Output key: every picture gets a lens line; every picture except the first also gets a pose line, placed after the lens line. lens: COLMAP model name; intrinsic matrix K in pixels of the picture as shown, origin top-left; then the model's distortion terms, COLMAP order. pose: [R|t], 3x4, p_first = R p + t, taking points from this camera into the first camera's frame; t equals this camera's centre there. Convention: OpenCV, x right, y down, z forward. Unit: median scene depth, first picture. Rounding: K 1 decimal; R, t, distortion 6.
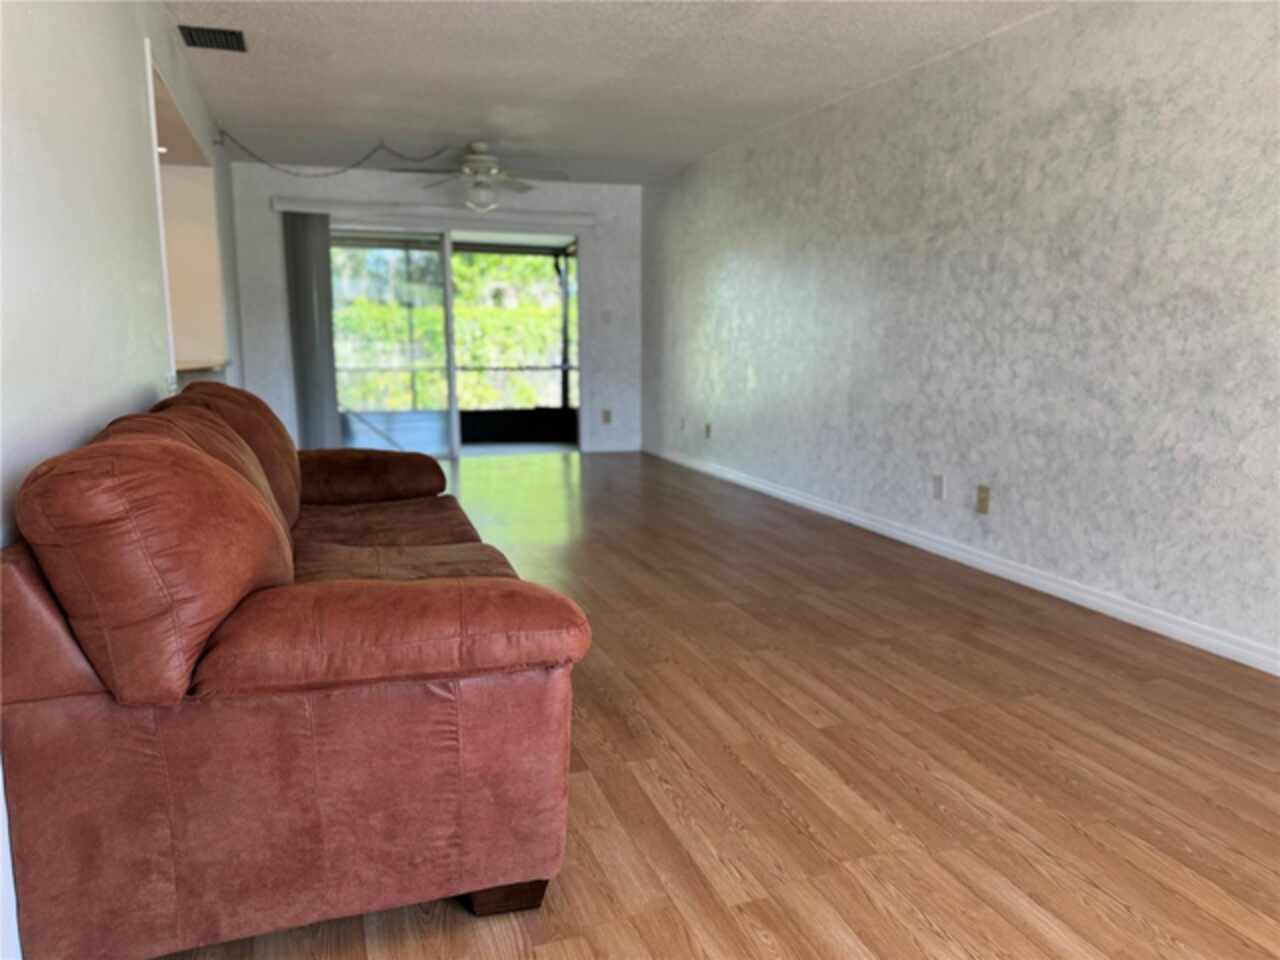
lens RADIAL K [[919.5, 0, 639.2], [0, 919.5, 478.1], [0, 0, 1]] dist [0.008653, -0.013344]
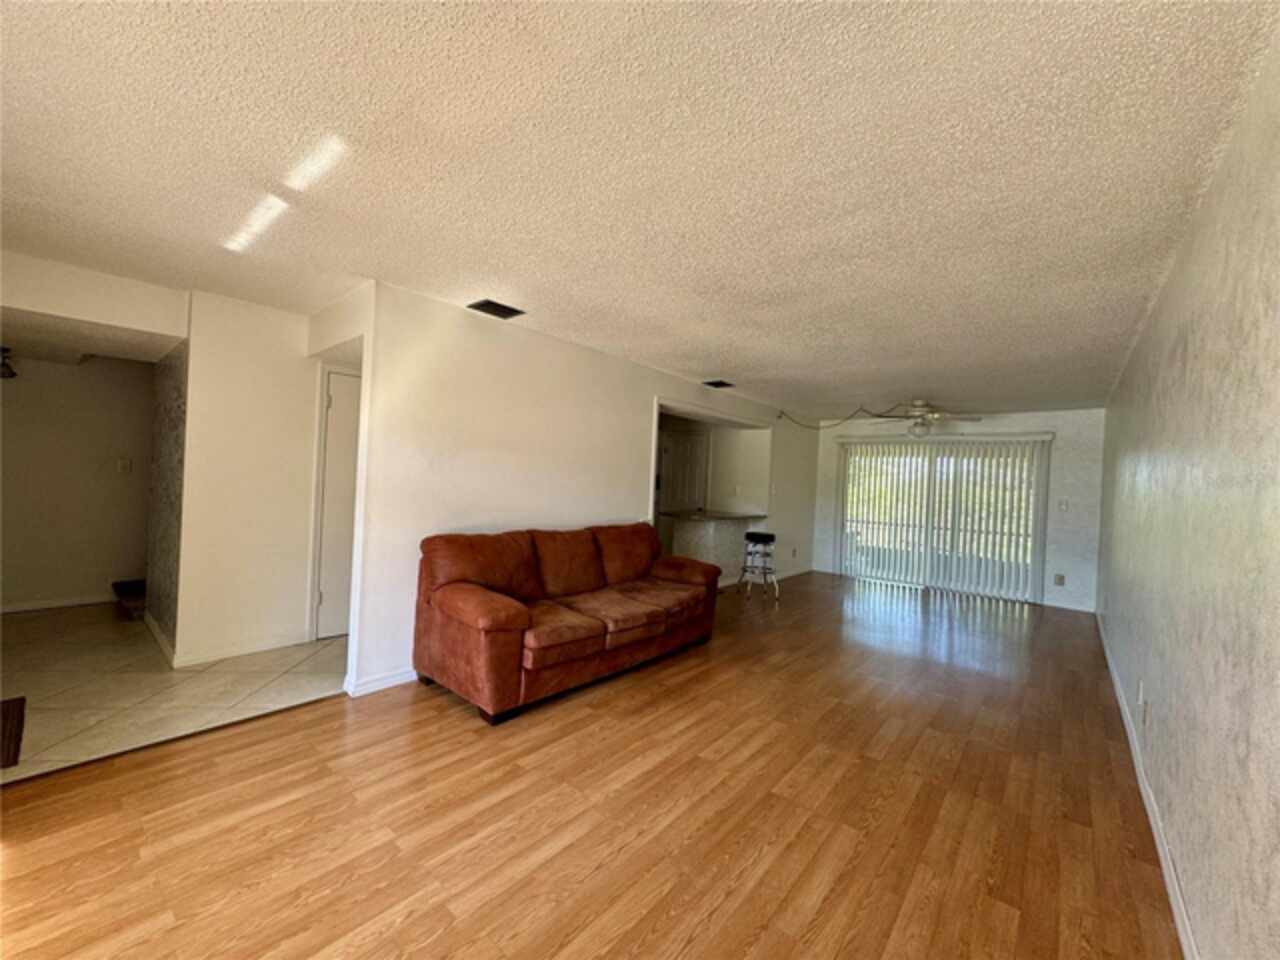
lens RADIAL K [[510.3, 0, 635.4], [0, 510.3, 480.6], [0, 0, 1]] dist [-0.004563, -0.000219]
pose [[0.489275, 0.015394, -0.871994, 0.919588], [-0.177743, 0.980619, -0.082420, -0.125212], [0.853825, 0.195317, 0.482529, 0.332206]]
